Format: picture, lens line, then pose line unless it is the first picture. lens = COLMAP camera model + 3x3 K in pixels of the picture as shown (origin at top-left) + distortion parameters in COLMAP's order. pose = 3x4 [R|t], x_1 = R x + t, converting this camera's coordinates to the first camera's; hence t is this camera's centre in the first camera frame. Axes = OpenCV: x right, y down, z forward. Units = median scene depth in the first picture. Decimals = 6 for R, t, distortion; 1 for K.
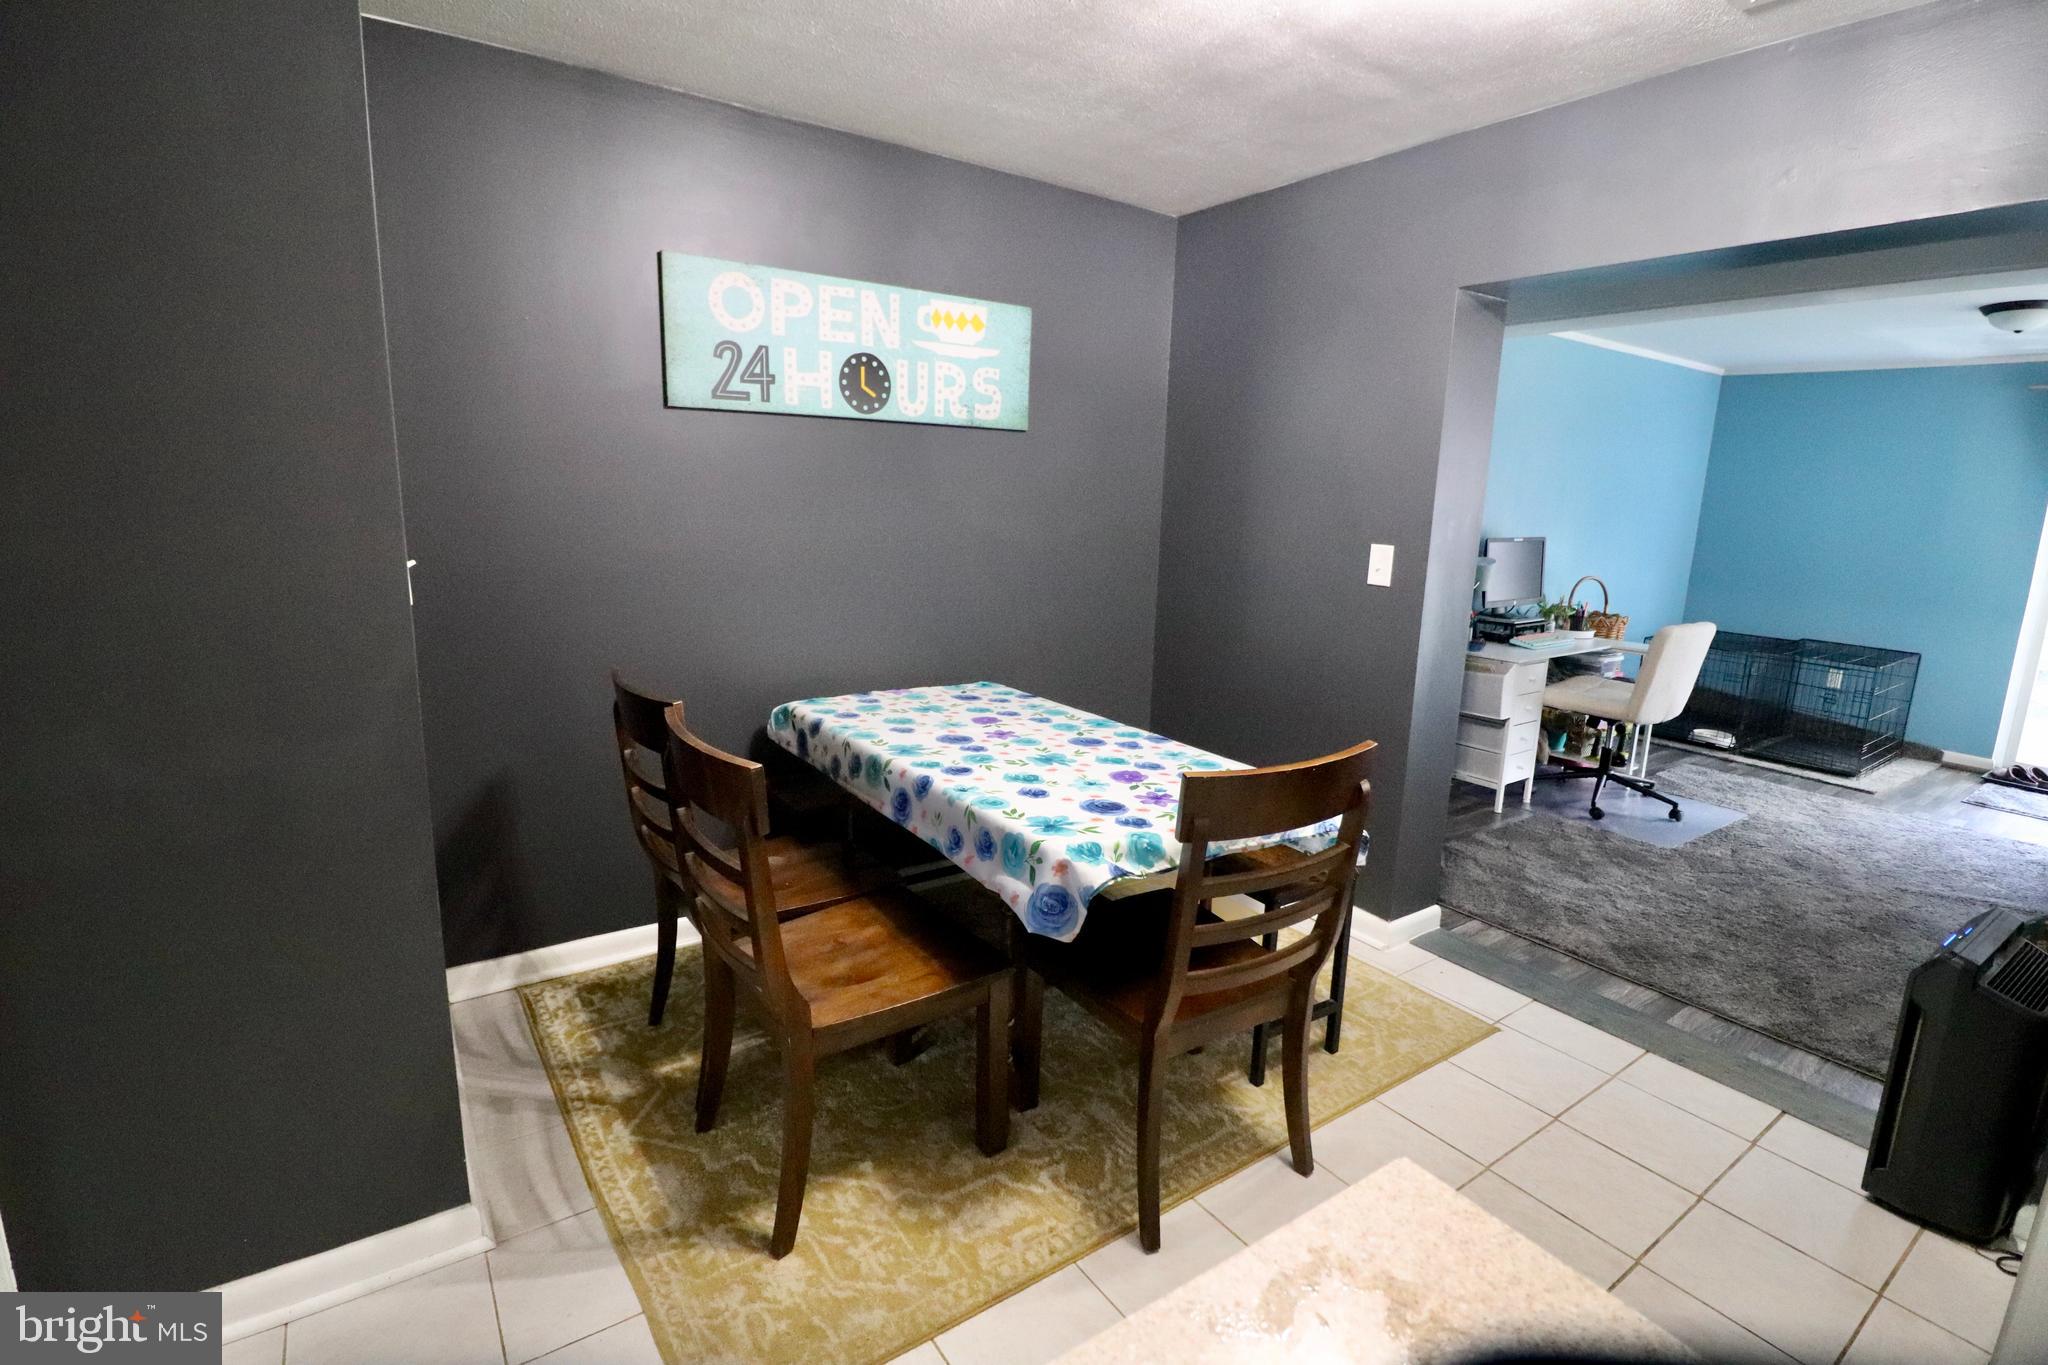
lens RADIAL K [[951.8, 0, 1020.9], [0, 951.8, 672.3], [0, 0, 1]] dist [-0.009173, -0.003977]
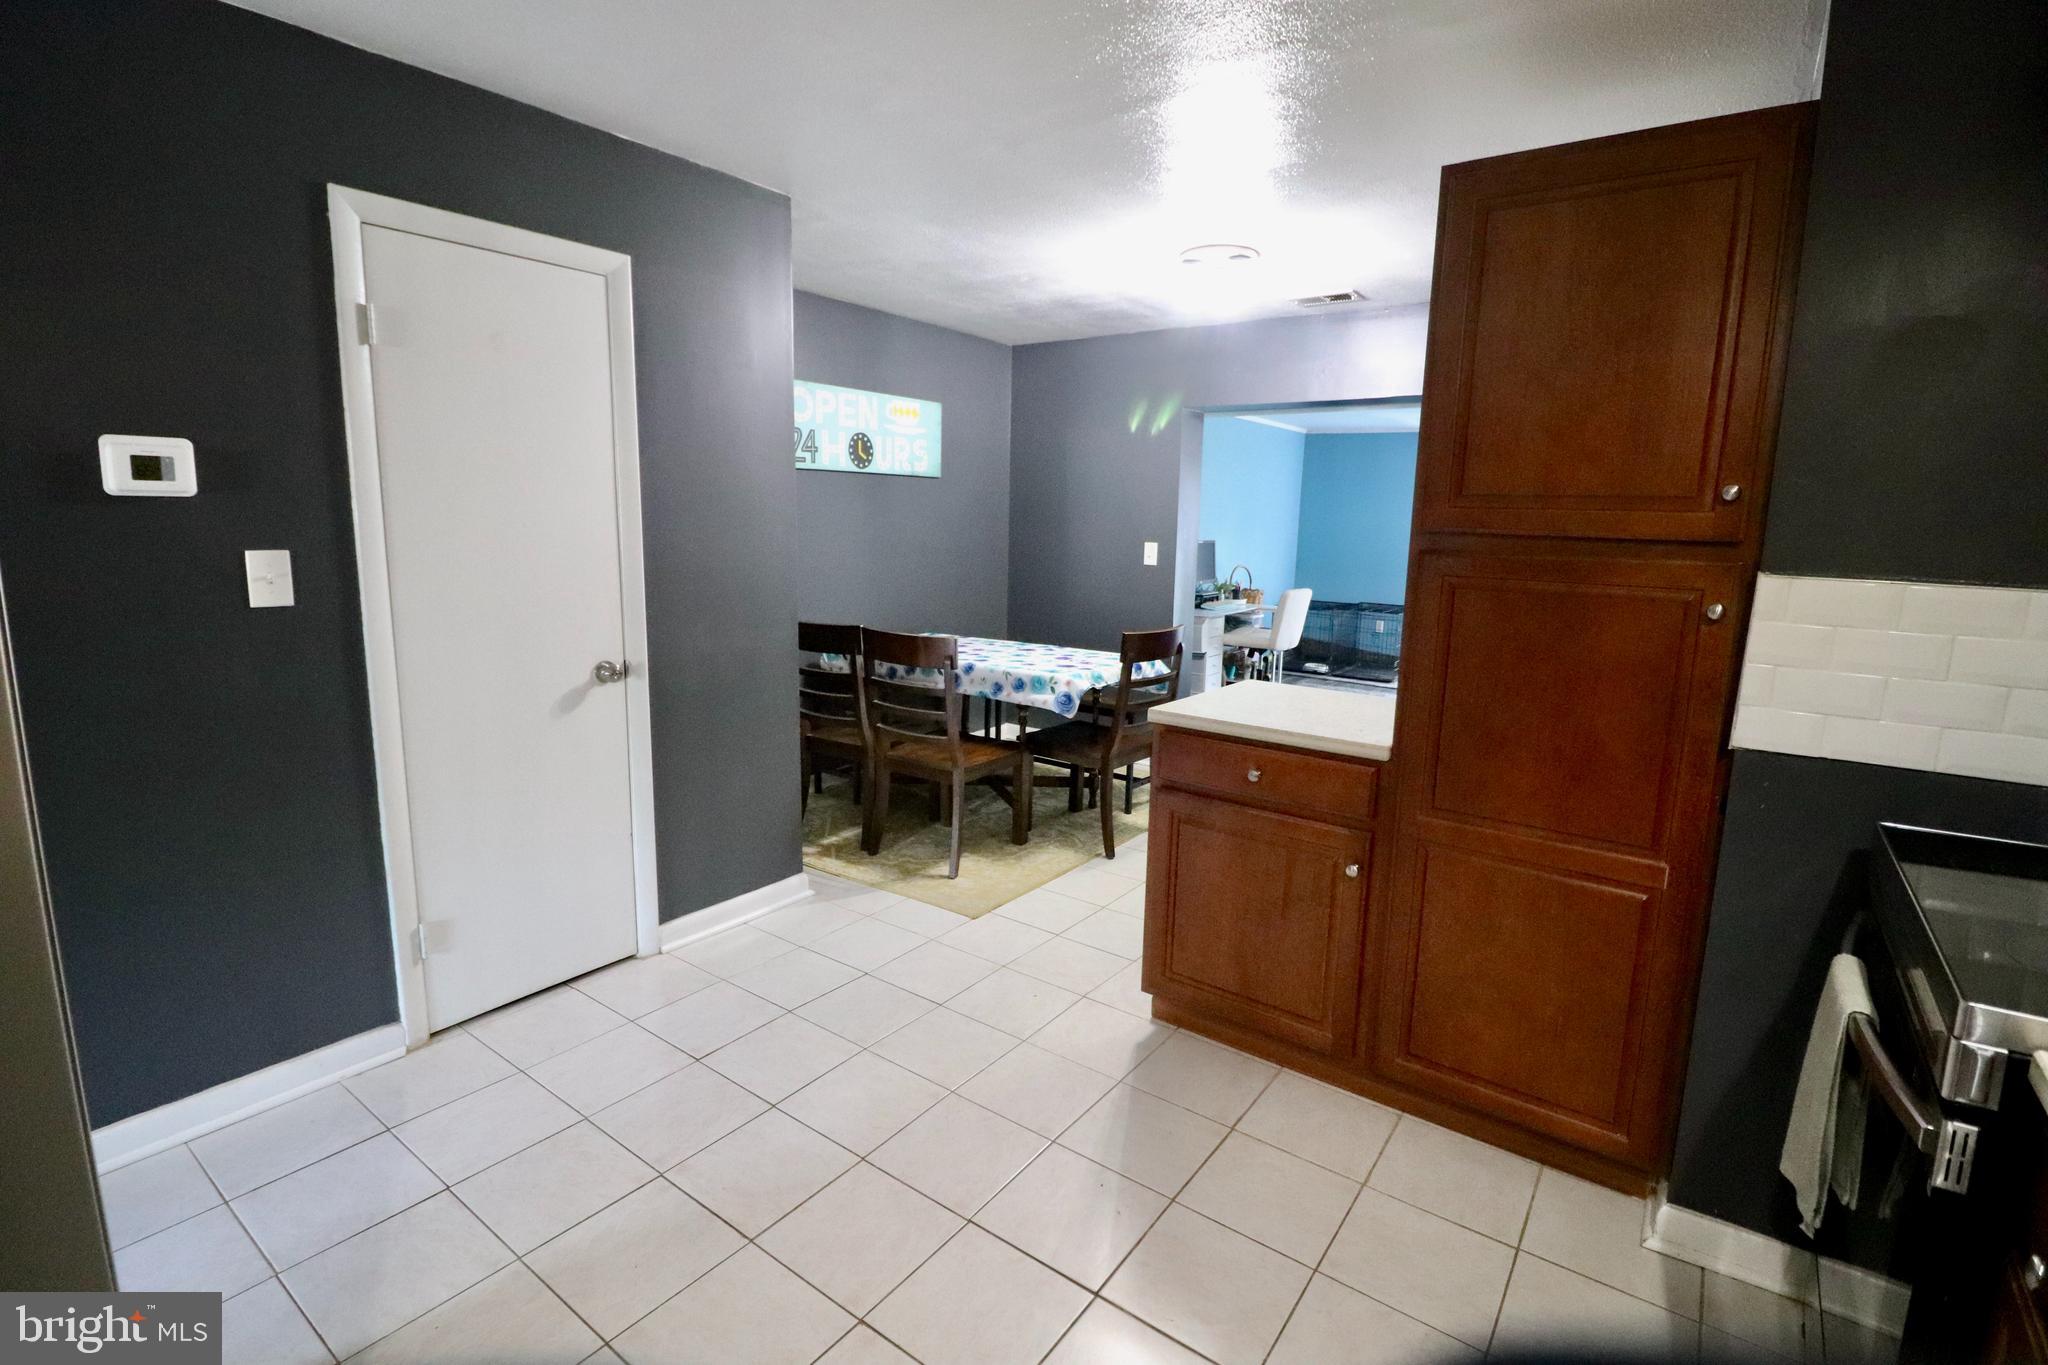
lens RADIAL K [[951.8, 0, 1010.3], [0, 951.8, 682.3], [0, 0, 1]] dist [-0.009173, -0.003977]
pose [[0.947009, -0.065681, 0.314419, -0.316975], [0.068890, 0.997624, 0.000906, 0.076610], [-0.313732, 0.020802, 0.949284, -0.434694]]
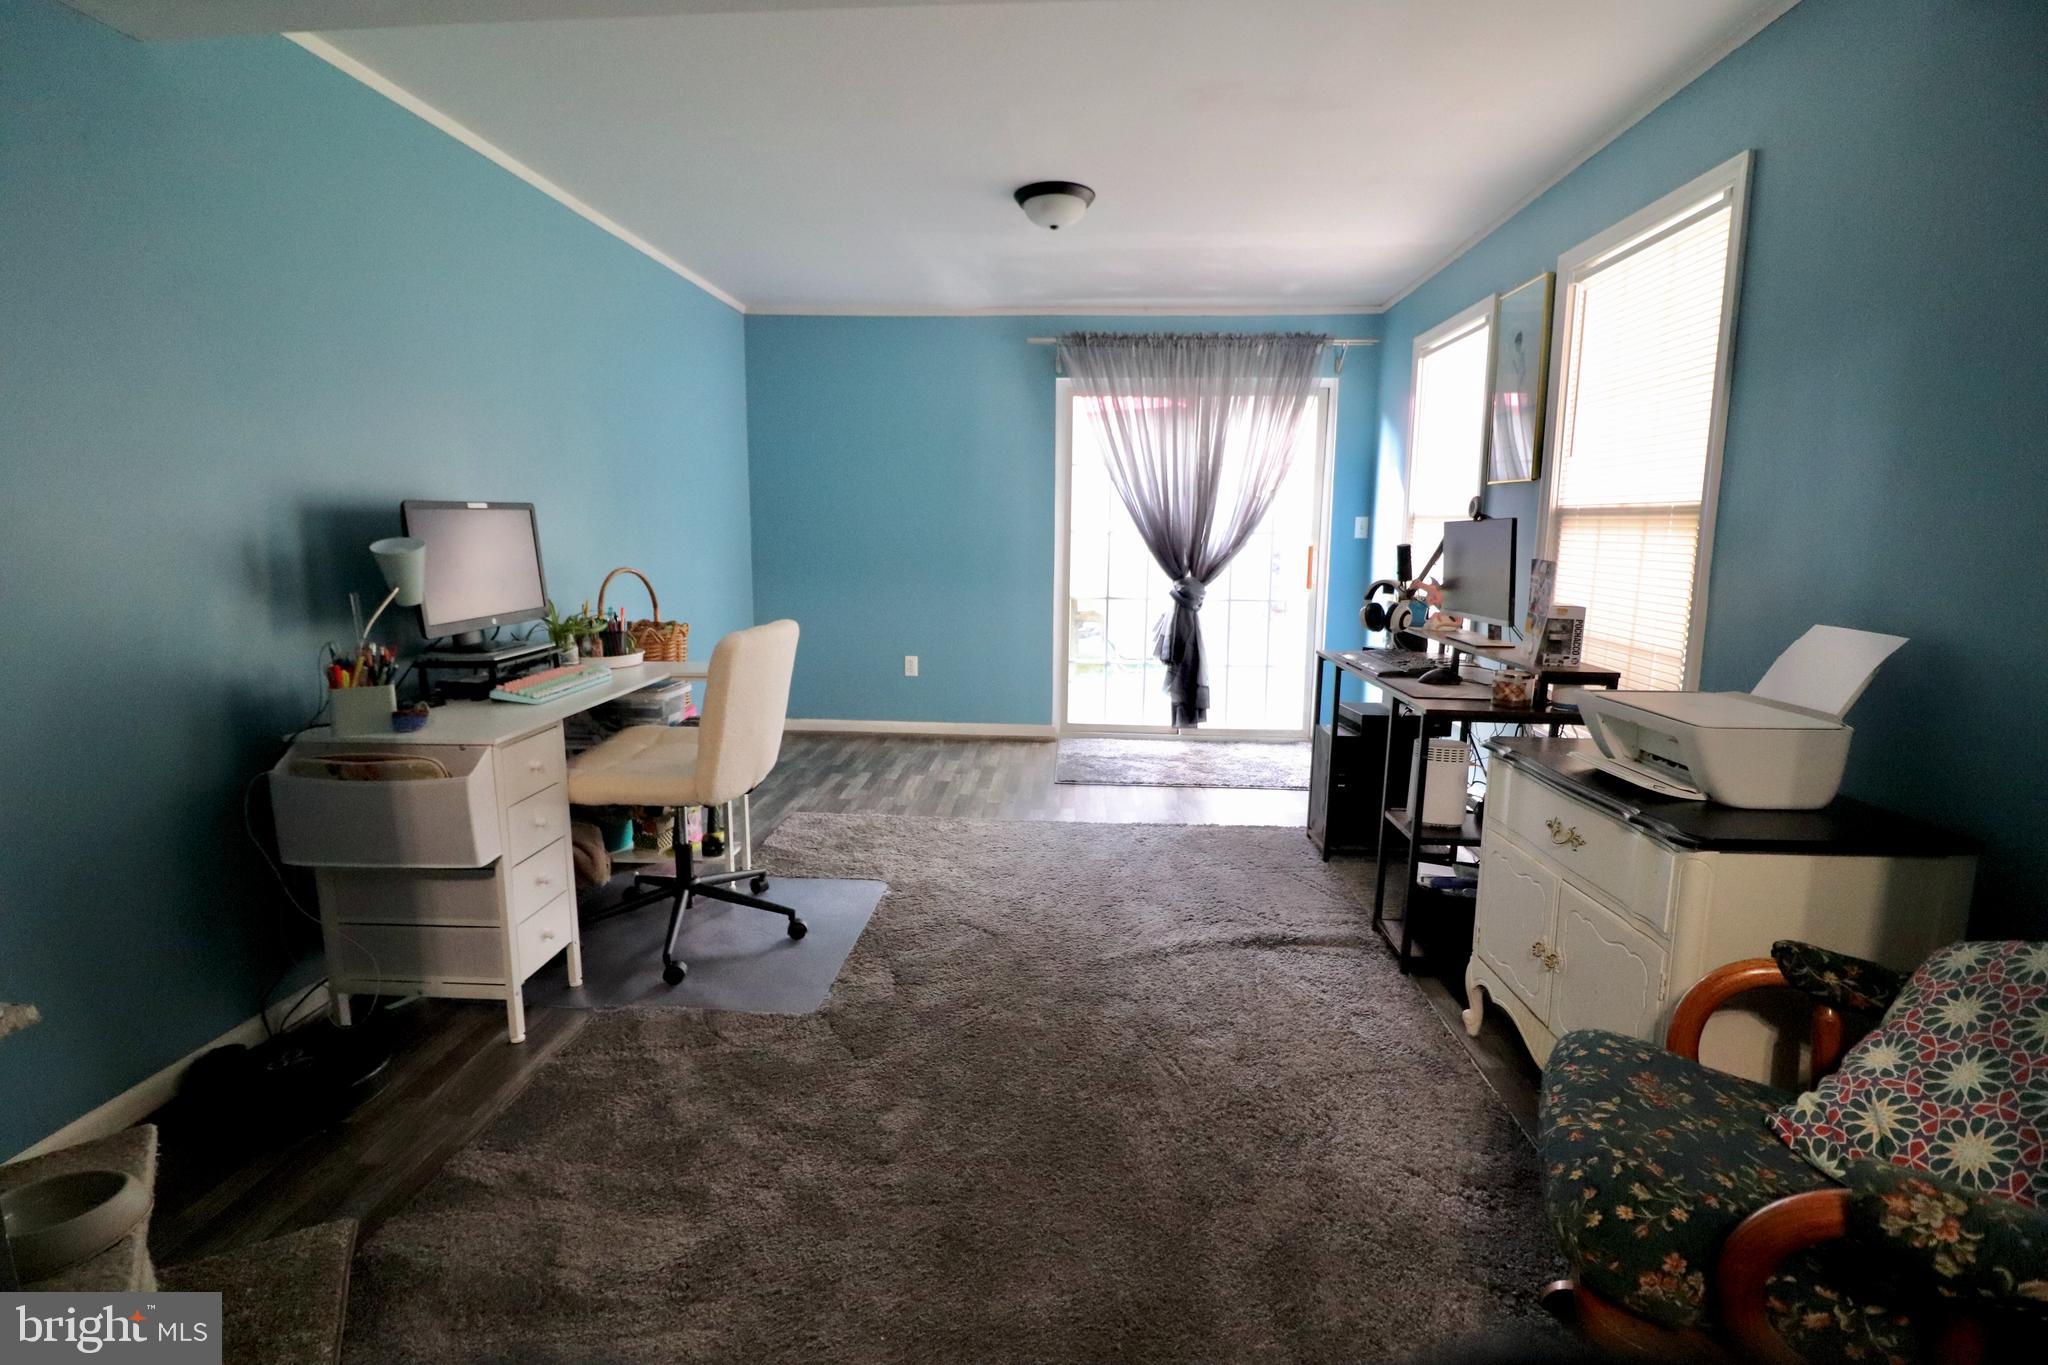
lens RADIAL K [[951.8, 0, 1024.1], [0, 951.8, 672.9], [0, 0, 1]] dist [-0.009173, -0.003977]
pose [[0.621459, -0.145093, 0.769894, 0.322728], [0.158804, 0.985631, 0.057564, -0.030723], [-0.767183, 0.086489, 0.635570, 0.477106]]
